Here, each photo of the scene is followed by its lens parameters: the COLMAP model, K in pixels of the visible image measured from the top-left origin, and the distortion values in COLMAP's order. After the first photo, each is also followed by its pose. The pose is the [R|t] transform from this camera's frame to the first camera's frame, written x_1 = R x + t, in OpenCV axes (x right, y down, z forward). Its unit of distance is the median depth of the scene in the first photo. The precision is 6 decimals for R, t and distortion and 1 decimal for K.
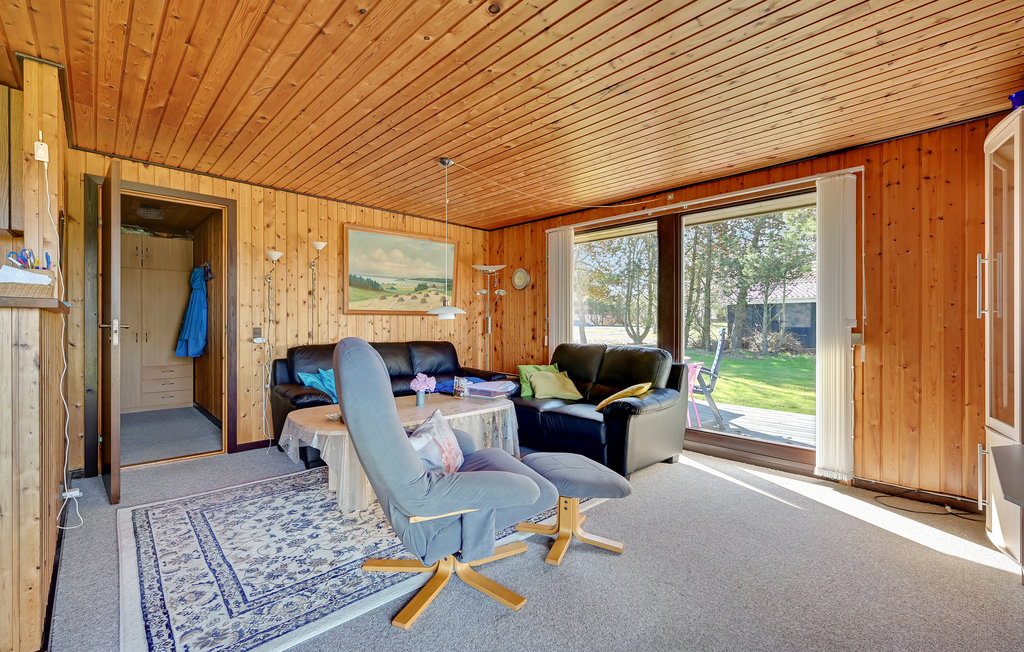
lens RADIAL K [[446.9, 0, 511.3], [0, 446.9, 325.7], [0, 0, 1]] dist [0.001776, 0.000120]
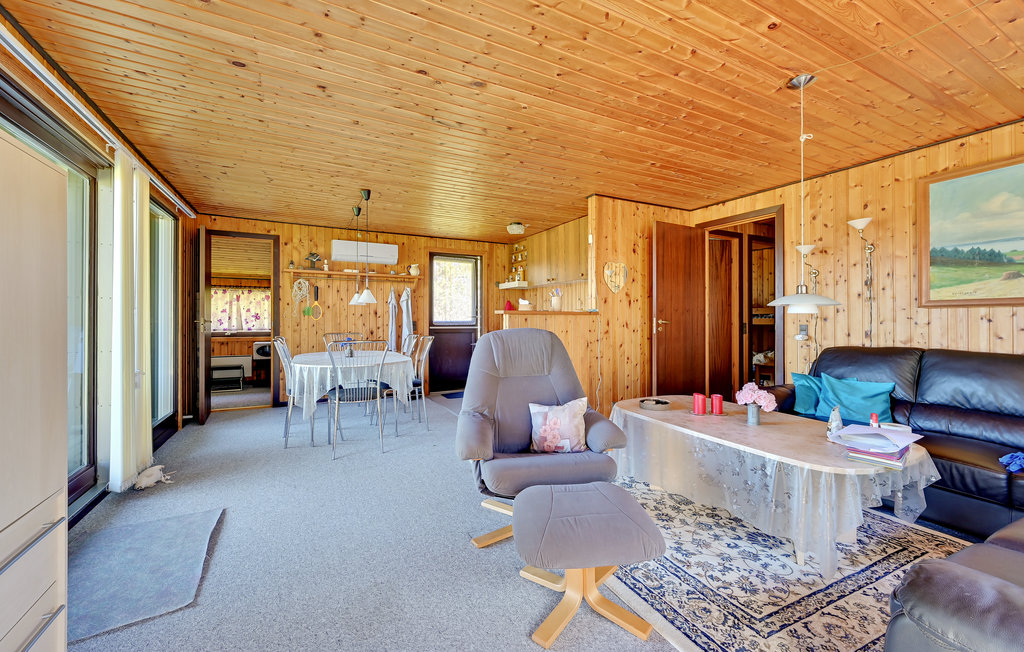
lens RADIAL K [[414.3, 0, 513.4], [0, 414.3, 320.3], [0, 0, 1]] dist [0.001006, 0.000084]
pose [[-0.277560, 0.000286, -0.960708, 0.442630], [-0.003113, 0.999994, 0.001197, -0.004090], [0.960703, 0.003323, -0.277557, 0.579796]]
